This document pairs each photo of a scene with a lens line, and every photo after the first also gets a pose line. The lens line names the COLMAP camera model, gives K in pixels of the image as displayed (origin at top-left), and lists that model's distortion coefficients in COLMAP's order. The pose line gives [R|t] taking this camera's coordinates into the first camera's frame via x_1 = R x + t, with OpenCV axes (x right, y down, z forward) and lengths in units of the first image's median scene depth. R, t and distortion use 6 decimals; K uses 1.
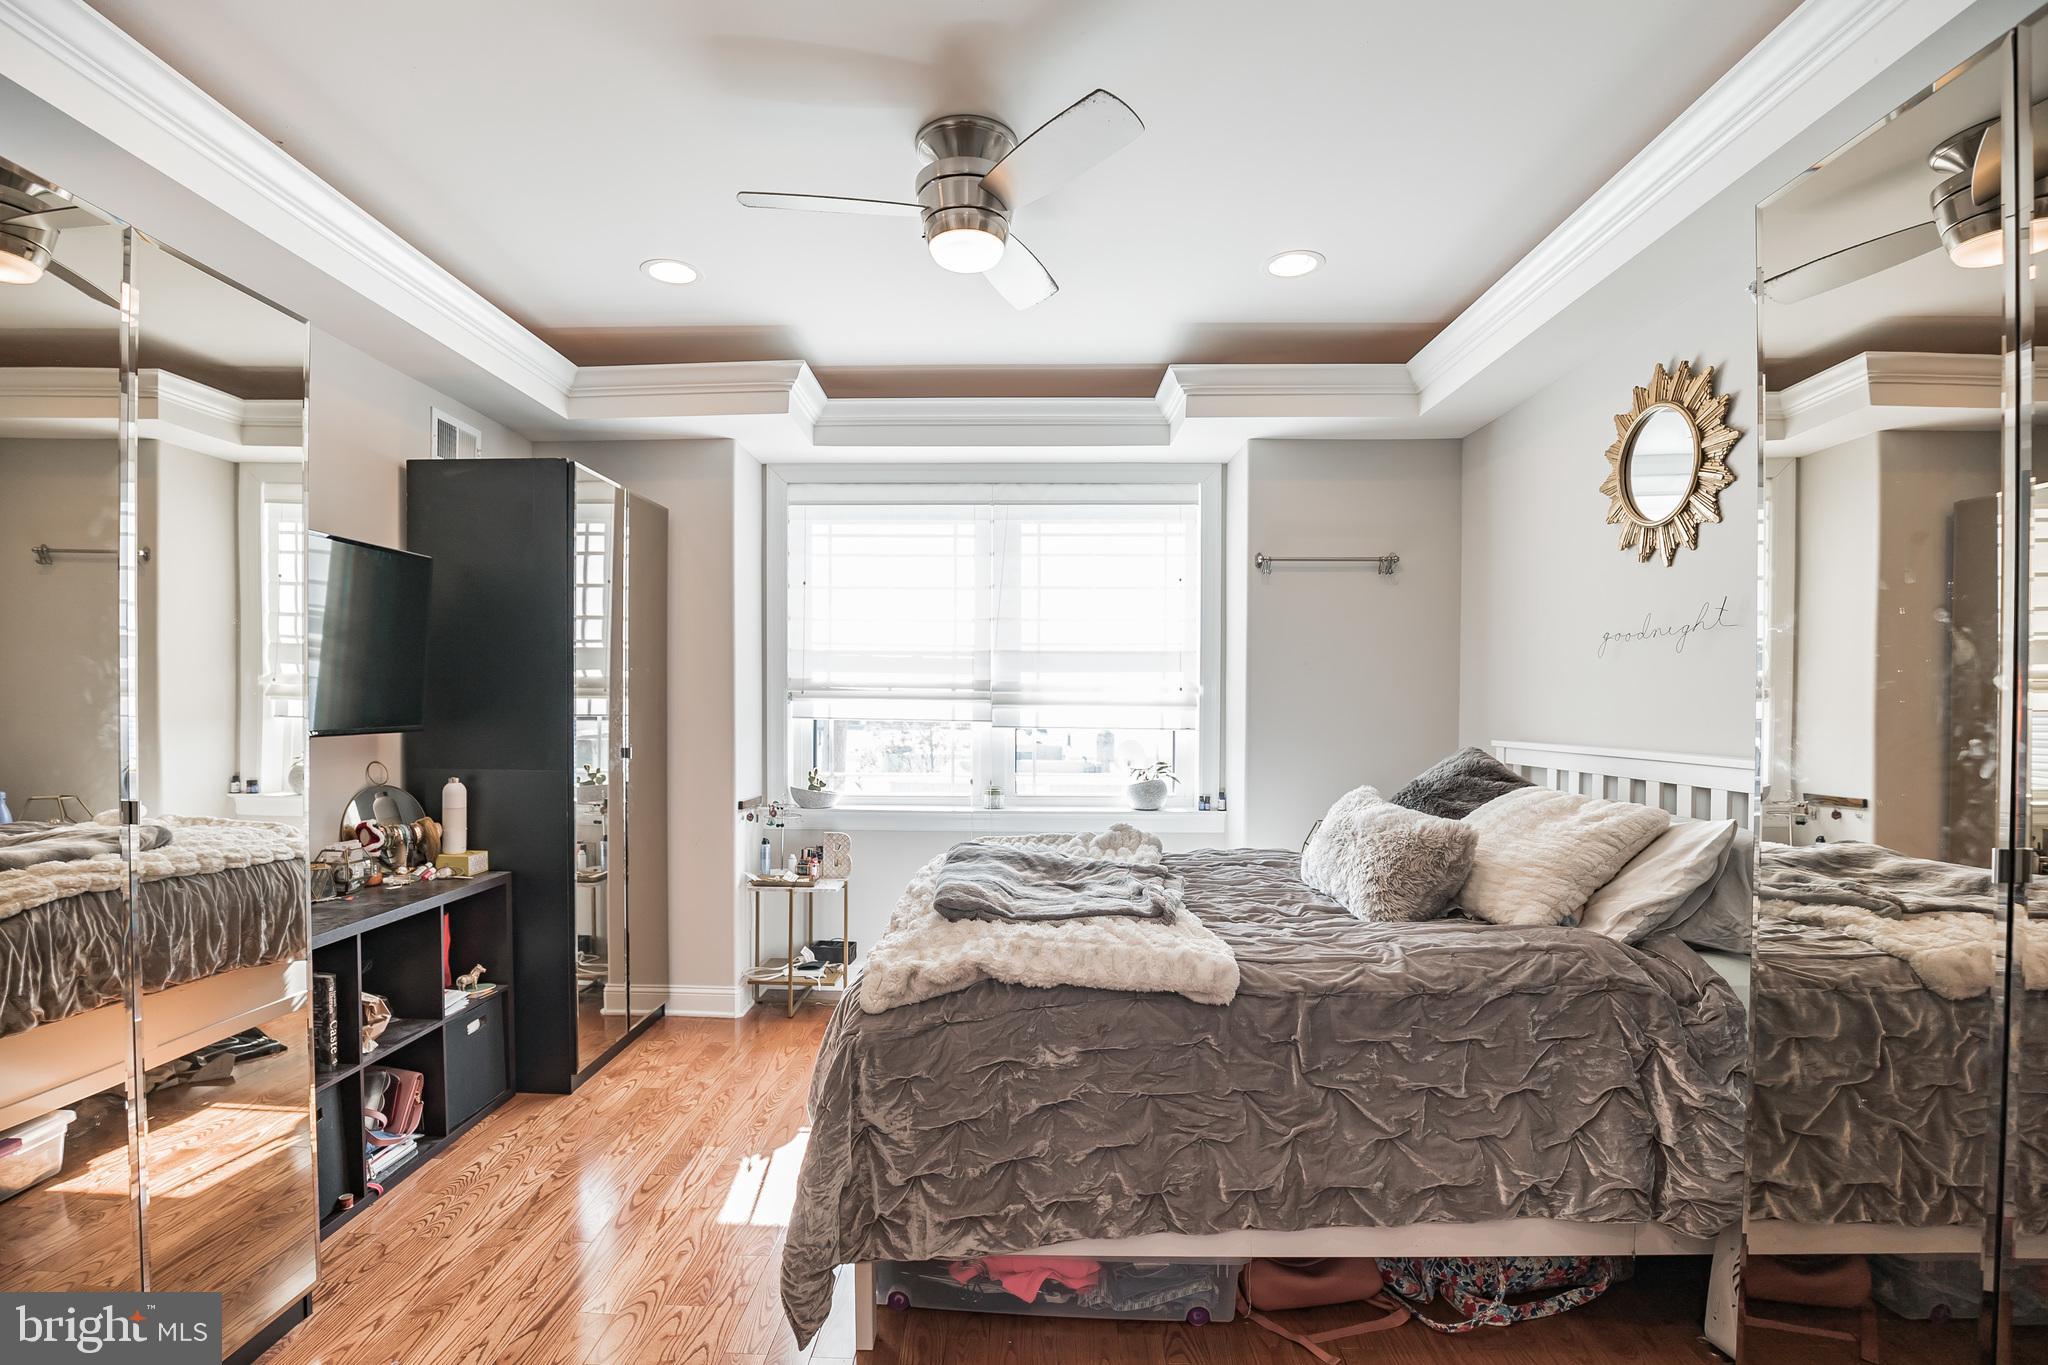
lens RADIAL K [[933.9, 0, 1021.6], [0, 933.9, 674.4], [0, 0, 1]] dist [-0.044983, 0.009140]
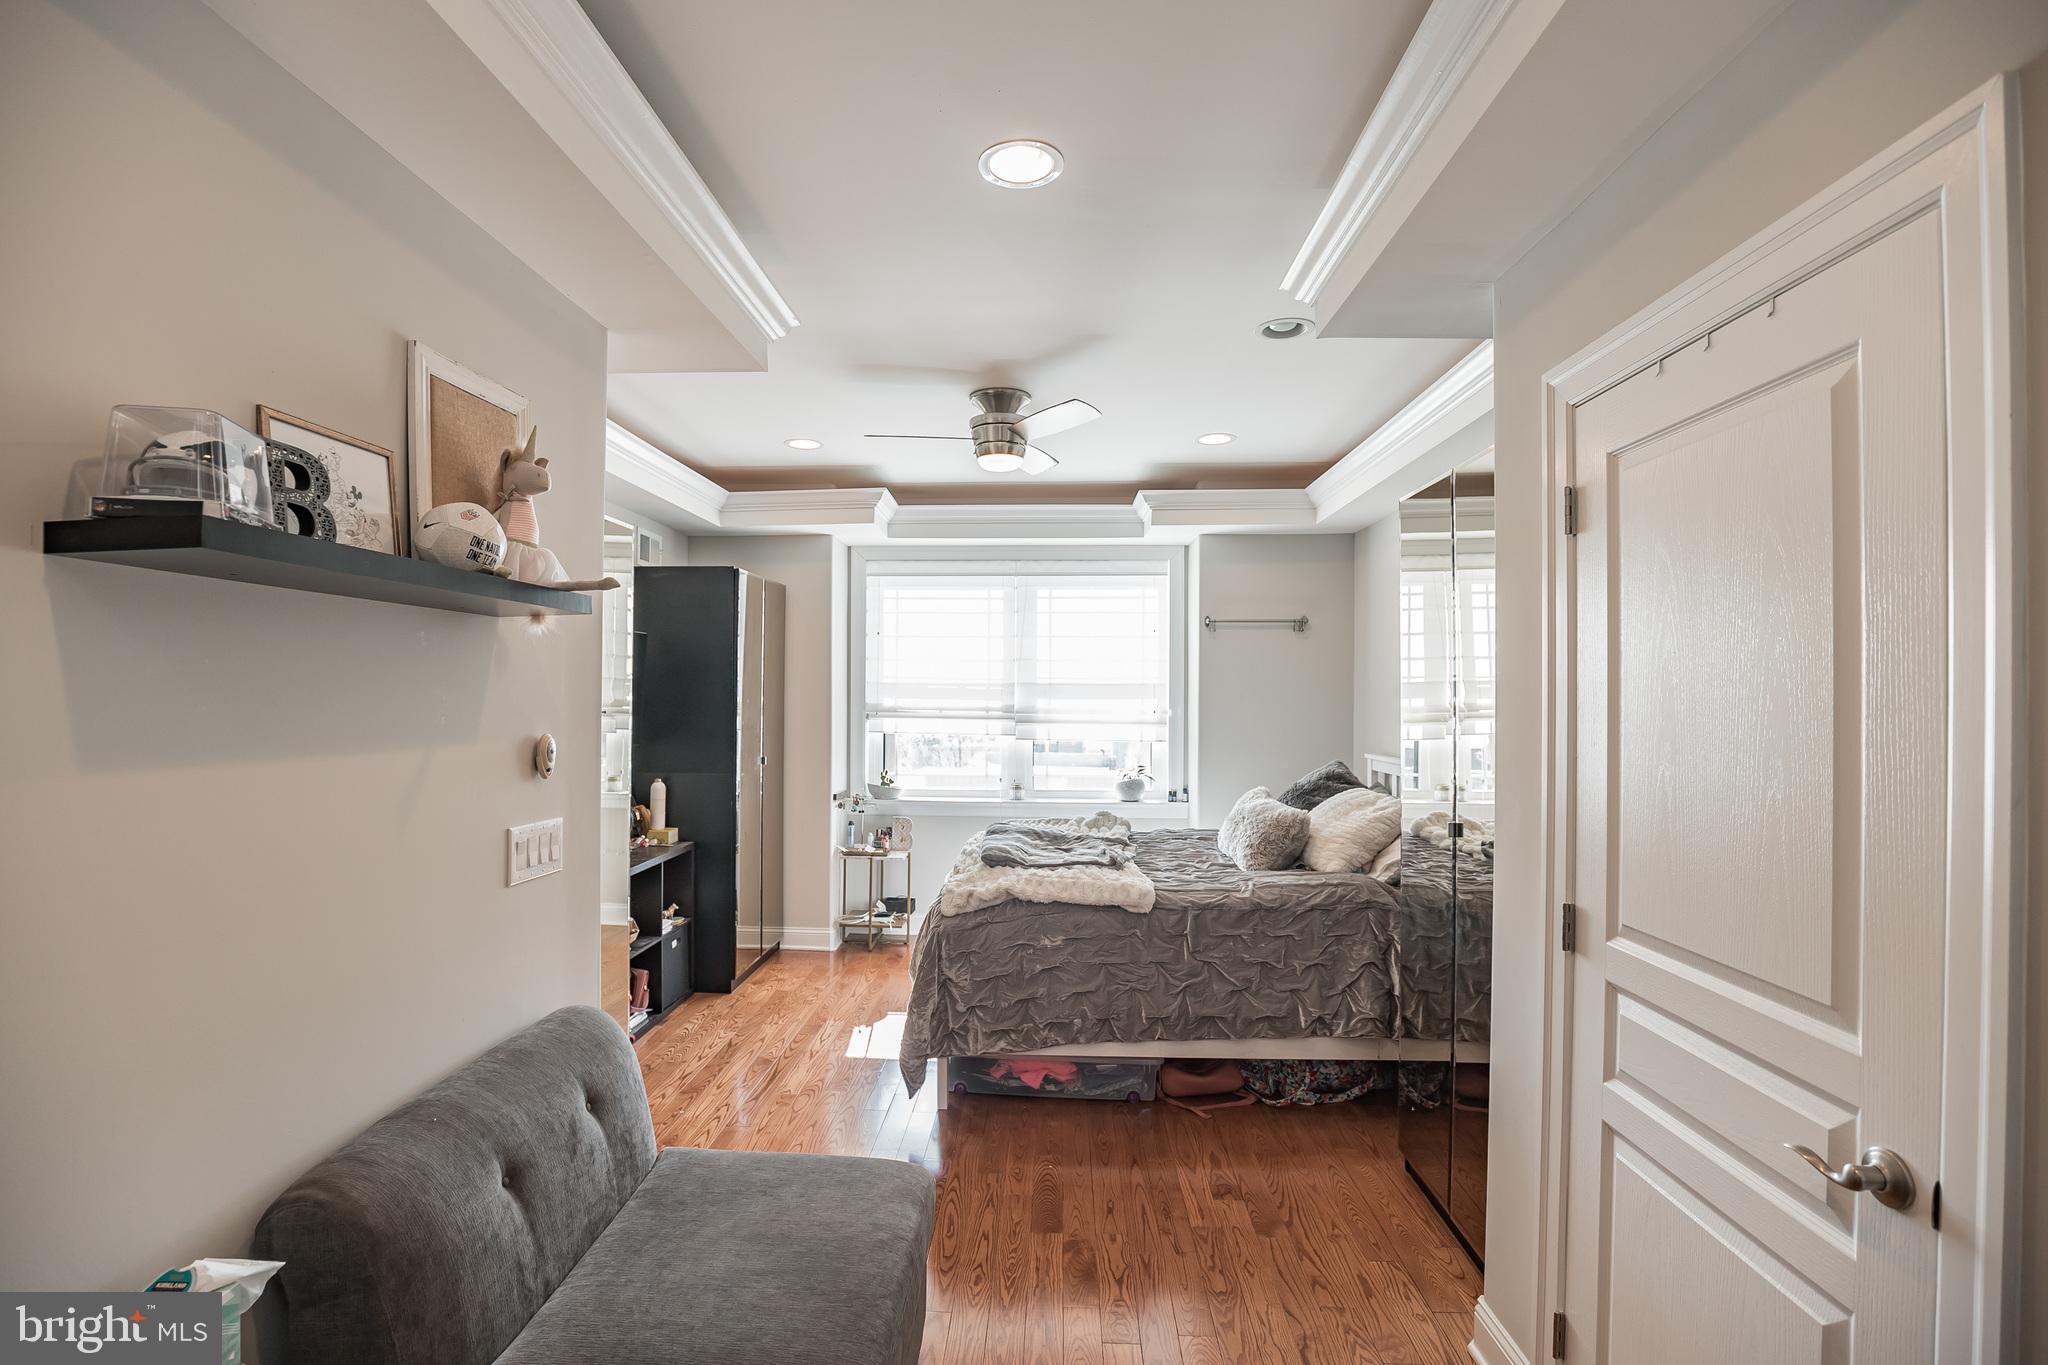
lens RADIAL K [[943.2, 0, 1027.1], [0, 943.2, 625.7], [0, 0, 1]] dist [-0.031297, 0.000129]
pose [[0.999794, 0.000066, -0.020274, 0.022340], [-0.000833, 0.999285, -0.037795, -0.099045], [0.020257, 0.037804, 0.999080, -0.652387]]
